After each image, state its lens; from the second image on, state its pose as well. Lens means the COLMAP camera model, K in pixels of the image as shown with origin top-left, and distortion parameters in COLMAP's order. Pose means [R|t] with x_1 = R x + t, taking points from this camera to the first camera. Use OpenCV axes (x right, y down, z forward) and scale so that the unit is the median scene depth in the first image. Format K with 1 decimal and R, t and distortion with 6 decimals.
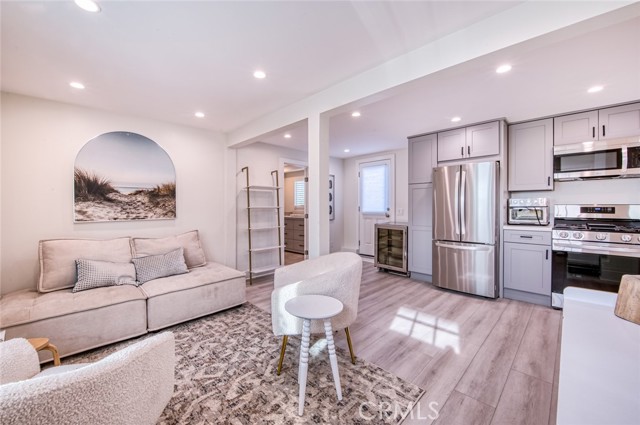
lens RADIAL K [[251.2, 0, 322.2], [0, 251.2, 209.5], [0, 0, 1]] dist [0.001300, 0.000106]
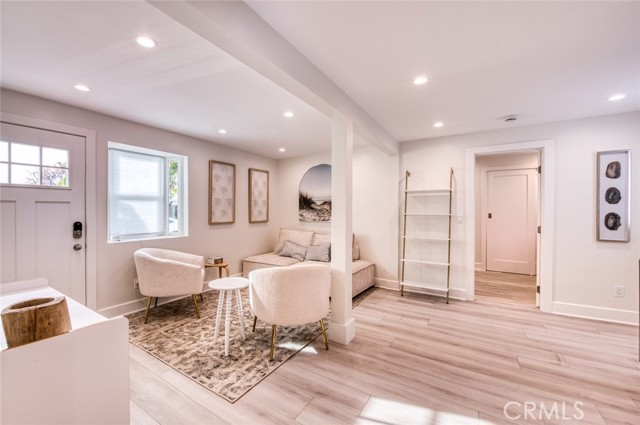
lens RADIAL K [[264.2, 0, 302.2], [0, 264.2, 209.1], [0, 0, 1]] dist [-0.013902, -0.000123]
pose [[0.196438, -0.000877, -0.980516, 0.887815], [-0.014034, 0.999895, -0.003706, -0.026818], [0.980416, 0.014489, 0.196405, 0.632534]]
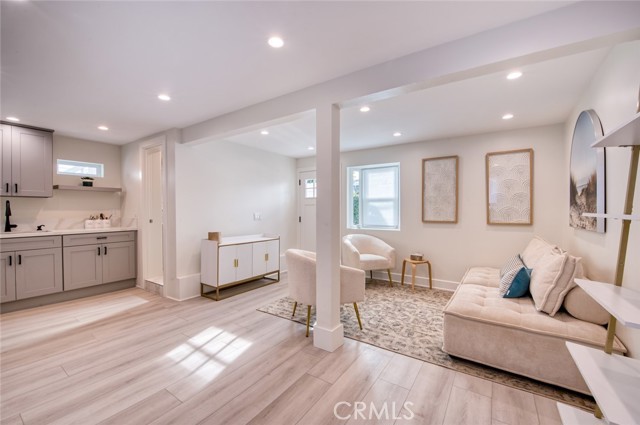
lens RADIAL K [[264.2, 0, 324.4], [0, 264.2, 213.3], [0, 0, 1]] dist [-0.013902, -0.000123]
pose [[-0.982980, 0.007070, -0.183575, 0.161103], [0.002681, 0.999705, 0.024145, -0.028441], [0.183692, 0.023241, -0.982709, 1.812119]]
